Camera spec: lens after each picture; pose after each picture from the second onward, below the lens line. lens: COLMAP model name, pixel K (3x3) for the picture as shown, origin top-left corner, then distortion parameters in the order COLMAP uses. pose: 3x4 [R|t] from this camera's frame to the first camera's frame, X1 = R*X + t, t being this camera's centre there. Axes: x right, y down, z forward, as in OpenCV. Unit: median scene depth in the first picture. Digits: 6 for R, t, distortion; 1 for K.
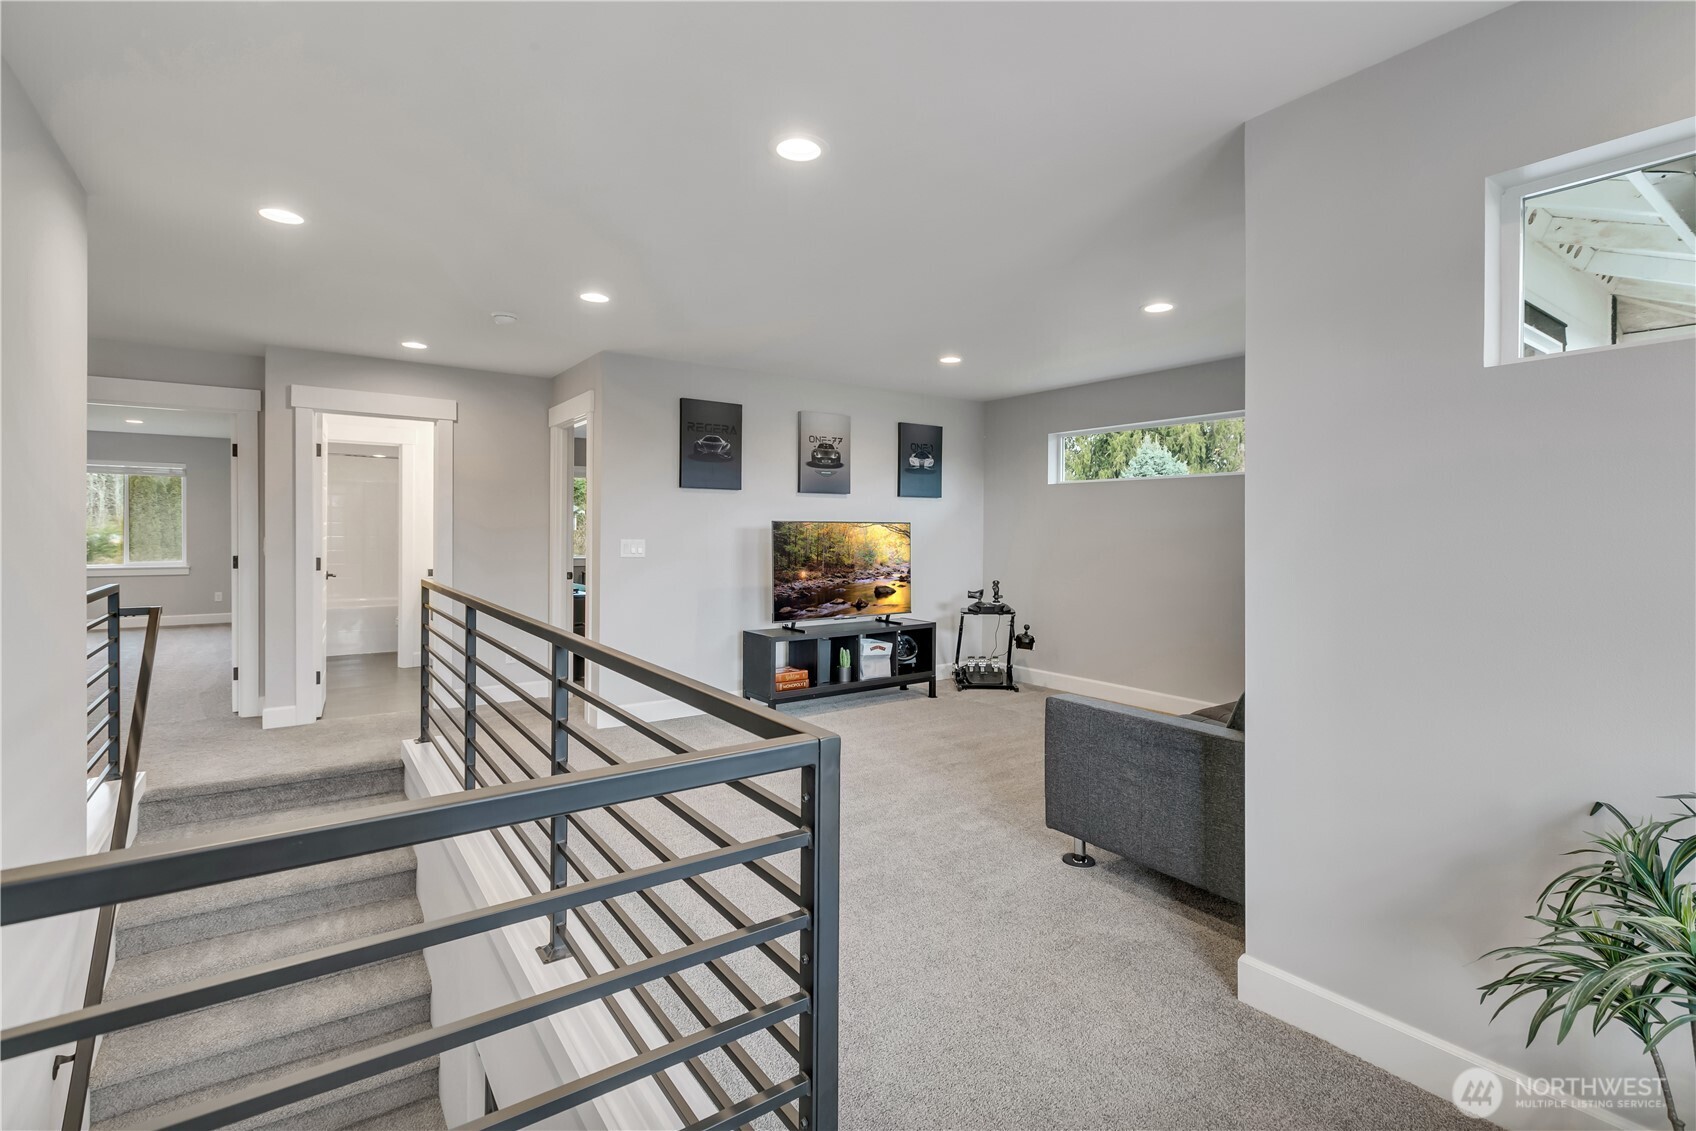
lens RADIAL K [[782.8, 0, 850.9], [0, 782.8, 542.0], [0, 0, 1]] dist [-0.000199, -0.000275]
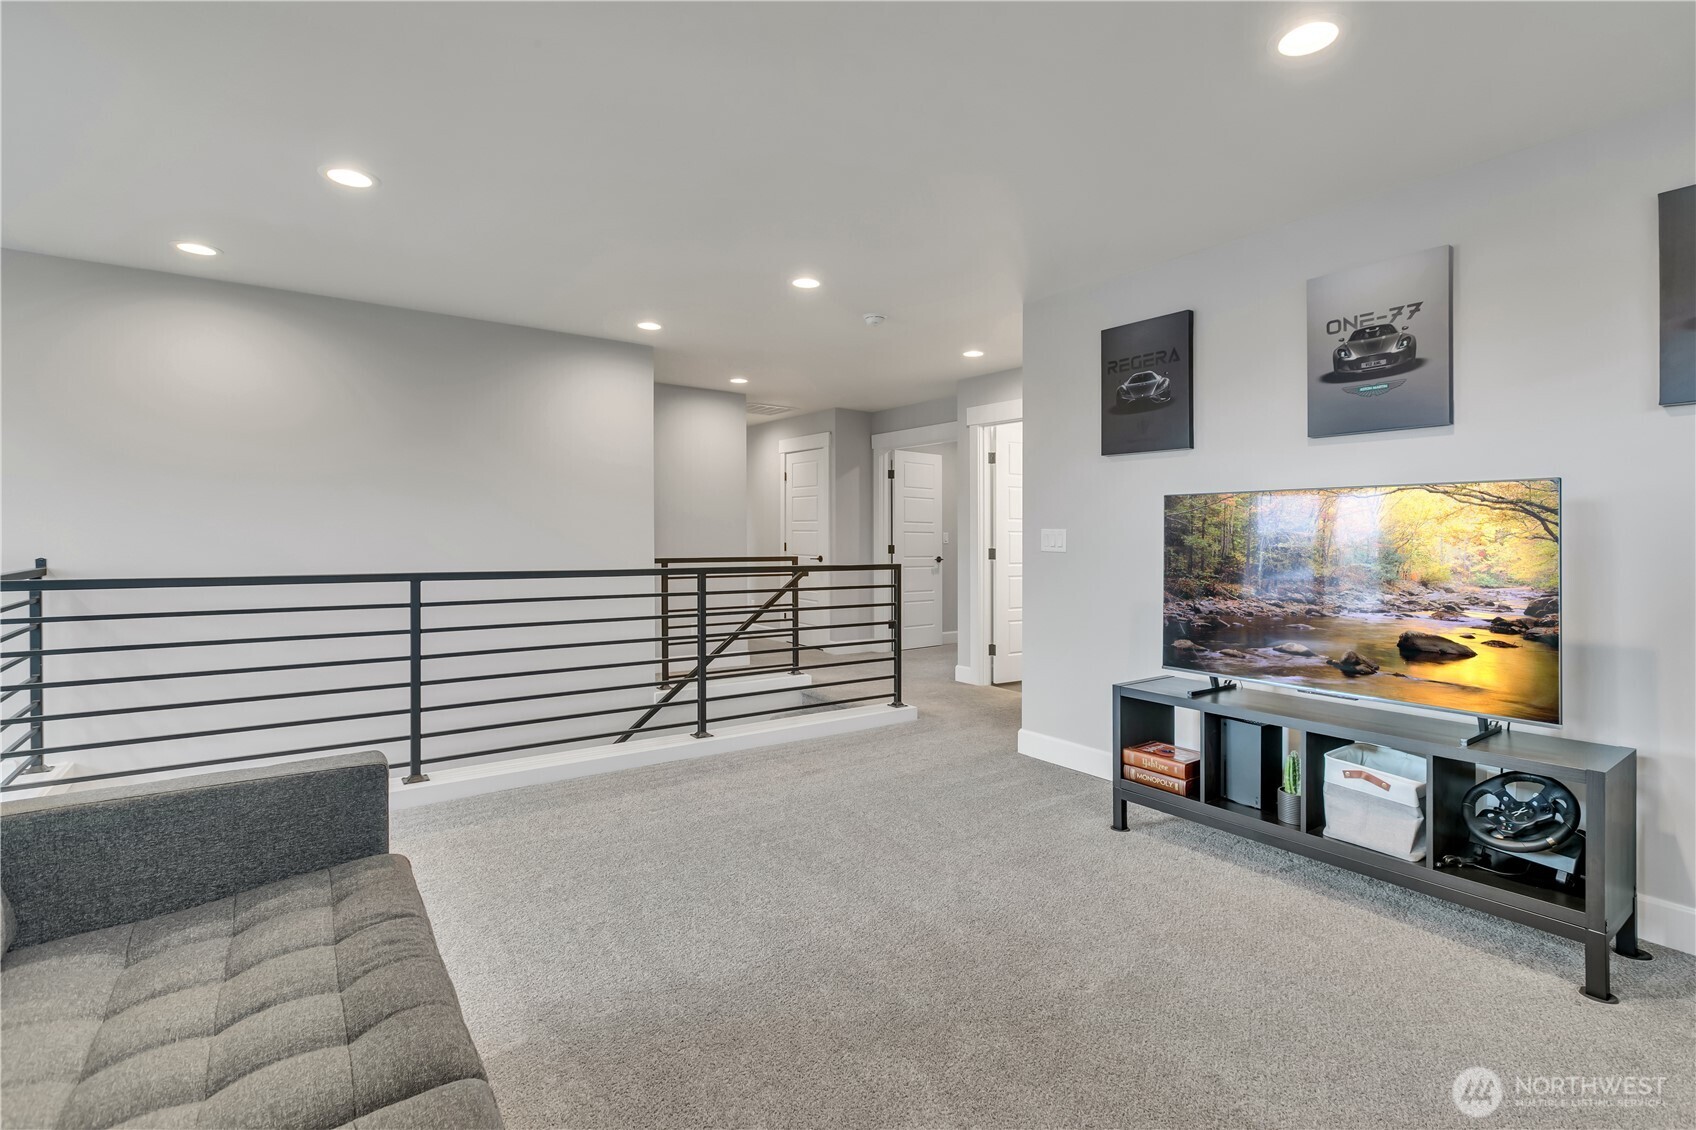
lens RADIAL K [[782.8, 0, 850.9], [0, 782.8, 541.5], [0, 0, 1]] dist [-0.000199, -0.000275]
pose [[-0.017743, 0.019418, -0.999654, 0.479429], [-0.001565, 0.999810, 0.019449, -0.001945], [0.999841, 0.001909, -0.017709, 0.714620]]
